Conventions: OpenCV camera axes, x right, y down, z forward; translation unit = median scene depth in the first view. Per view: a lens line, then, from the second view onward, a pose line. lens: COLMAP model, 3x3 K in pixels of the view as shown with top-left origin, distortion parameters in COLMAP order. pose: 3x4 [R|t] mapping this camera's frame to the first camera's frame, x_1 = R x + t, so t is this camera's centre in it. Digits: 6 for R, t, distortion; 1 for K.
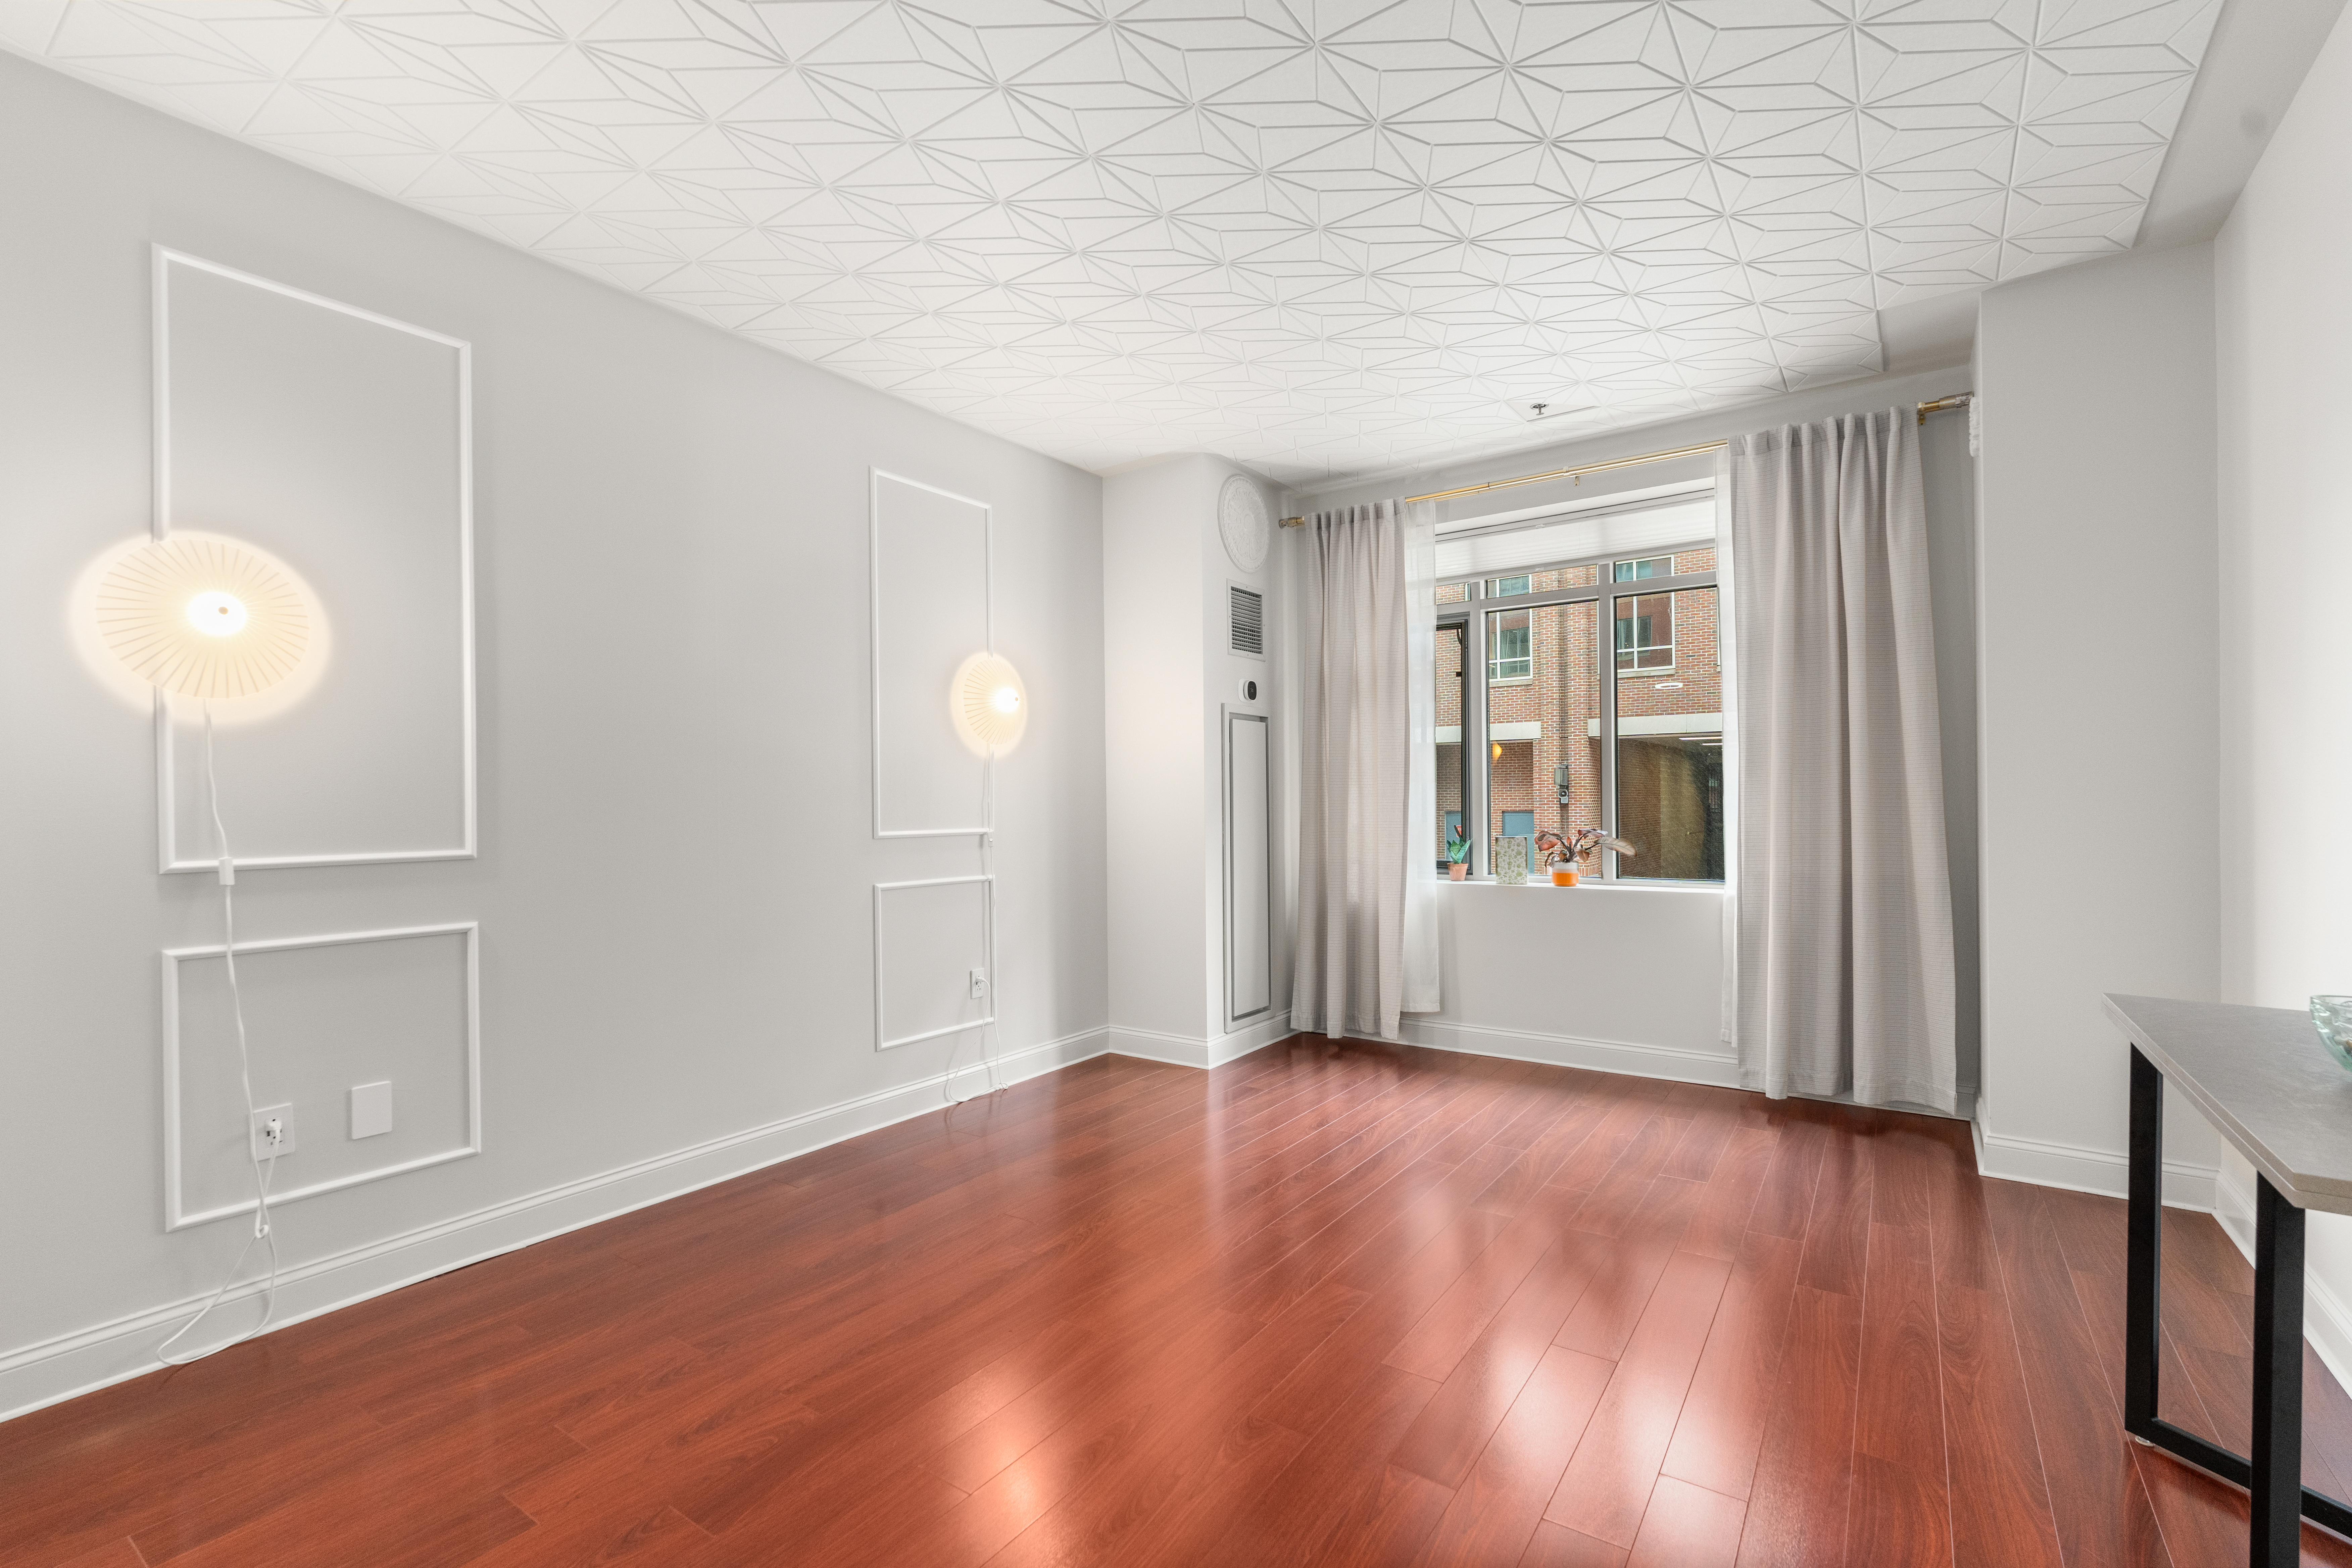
lens RADIAL K [[1042.8, 0, 1187.4], [0, 1042.8, 789.6], [0, 0, 1]] dist [0.004562, -0.000229]
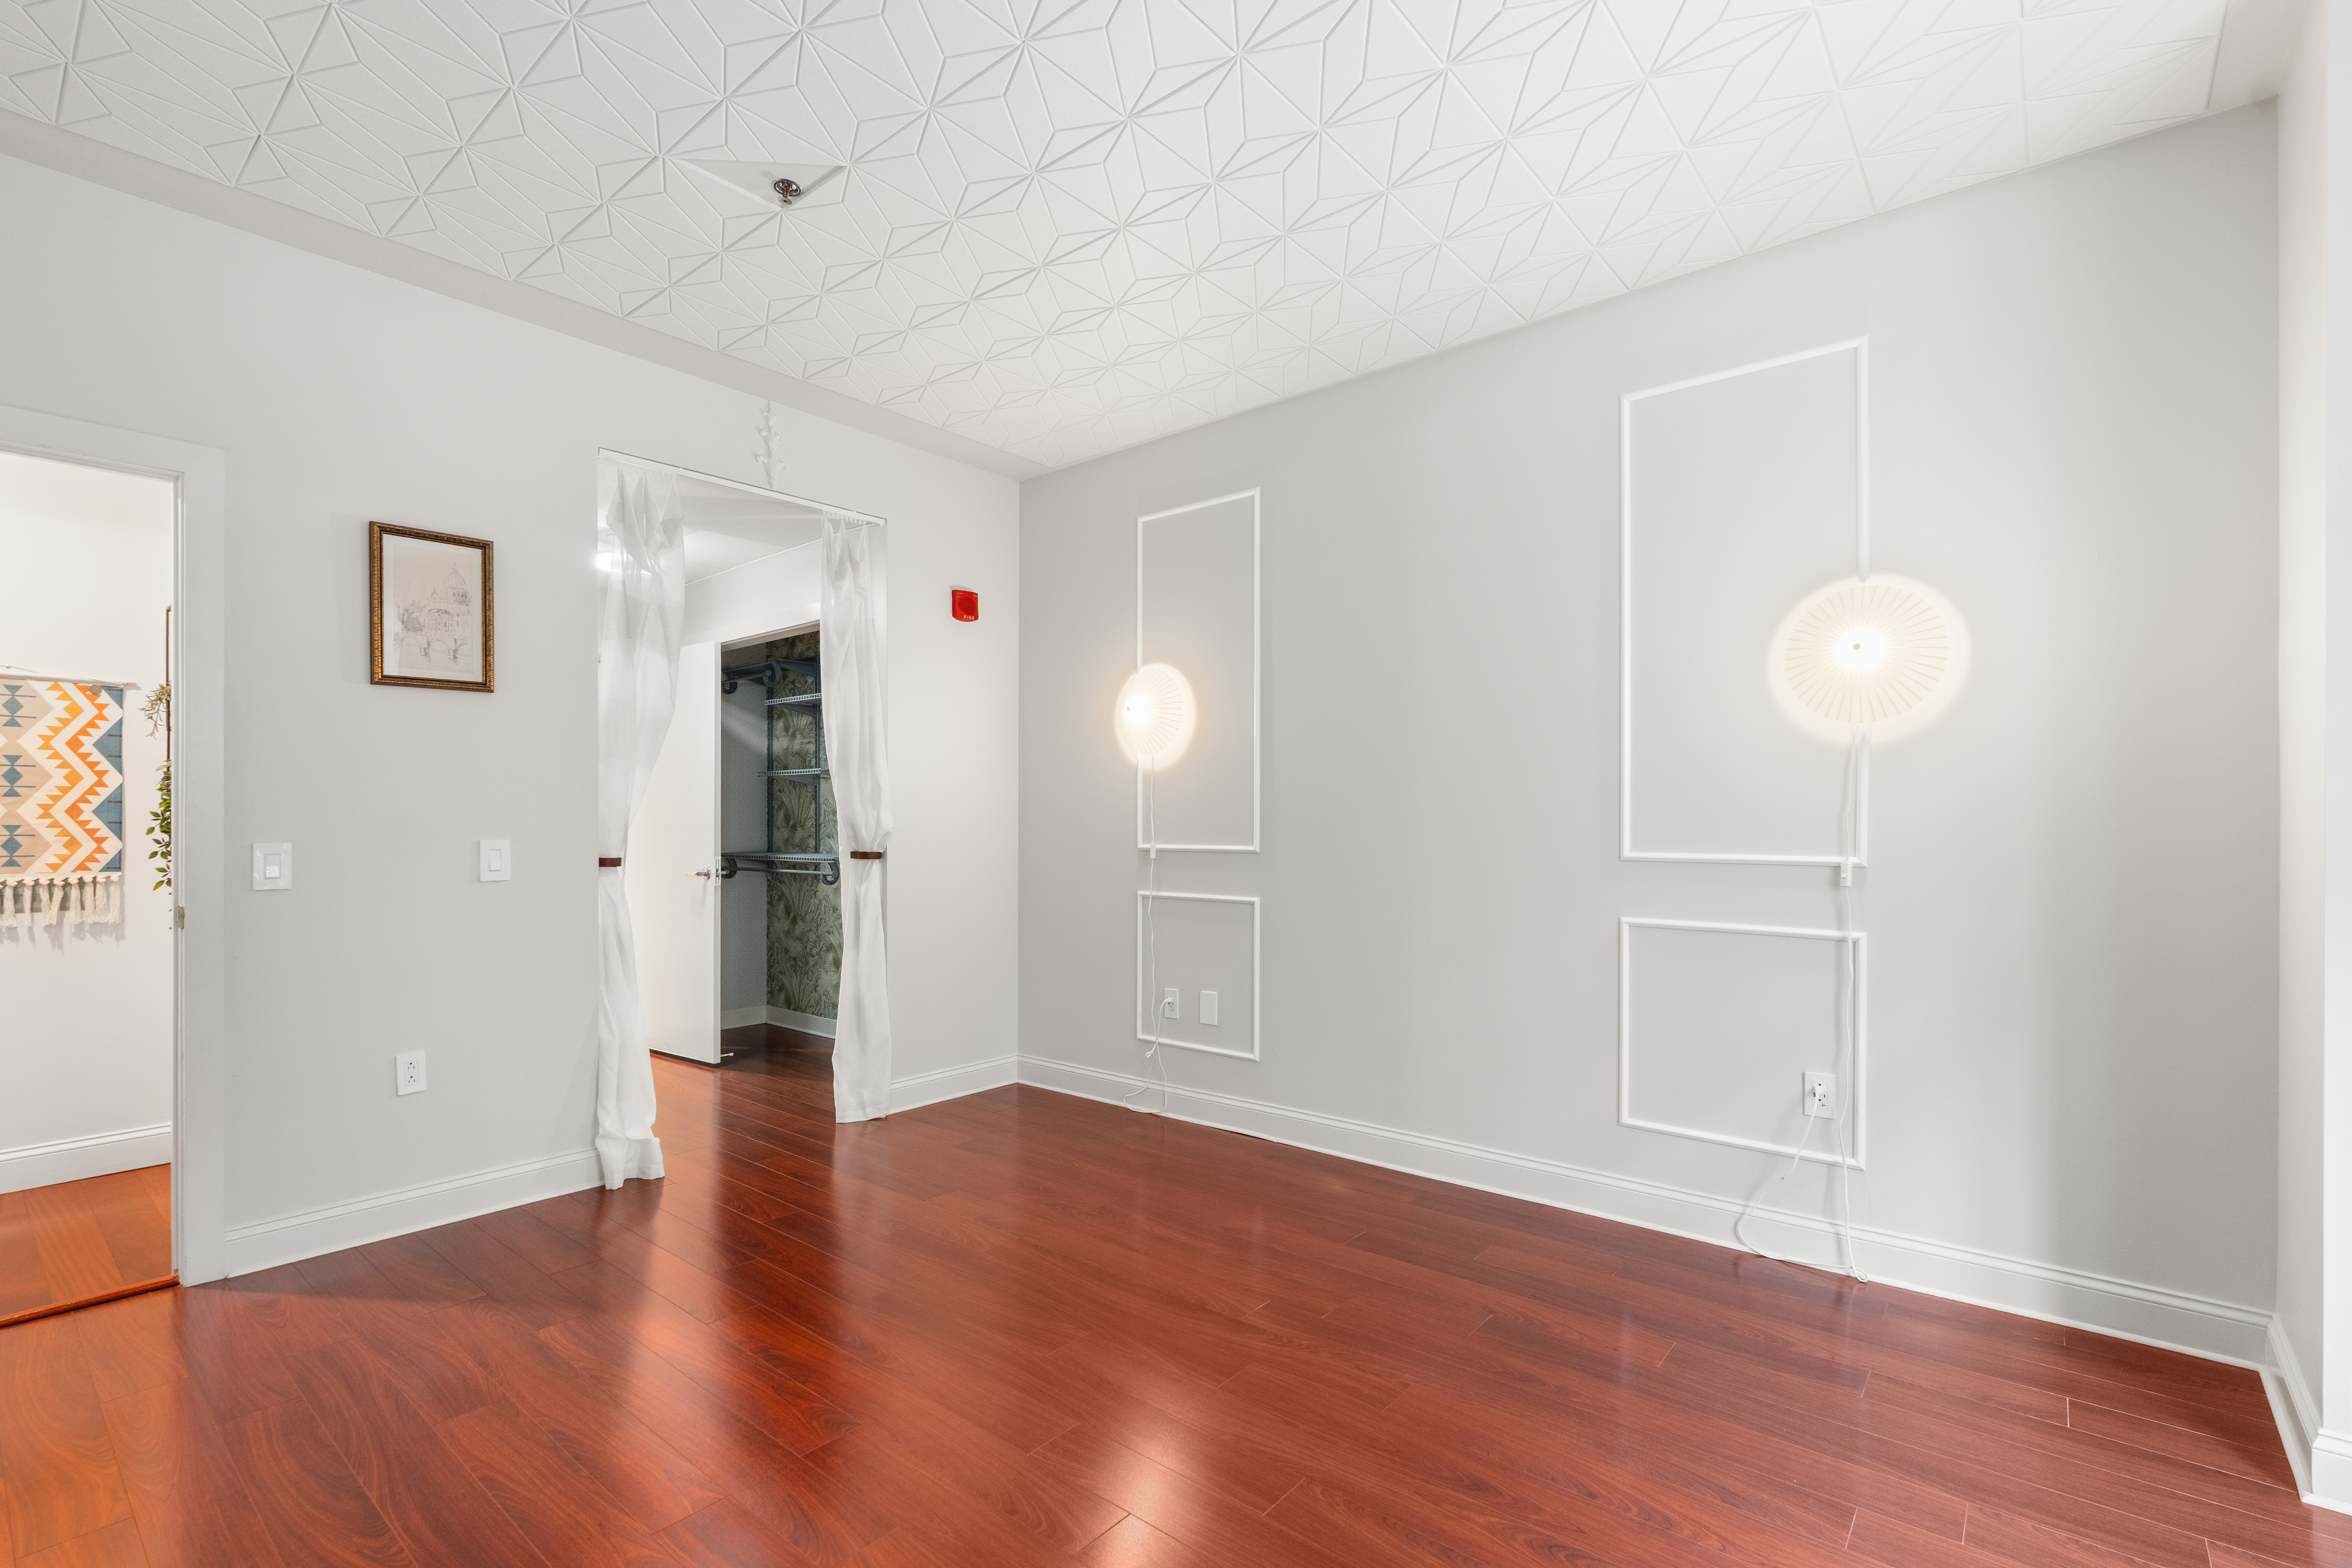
lens RADIAL K [[1042.8, 0, 1189.5], [0, 1042.8, 804.1], [0, 0, 1]] dist [0.004562, -0.000229]
pose [[-0.073784, 0.004466, -0.997264, 0.597053], [0.015981, 0.999867, 0.003295, -0.005133], [0.997146, -0.015695, -0.073845, 0.825225]]
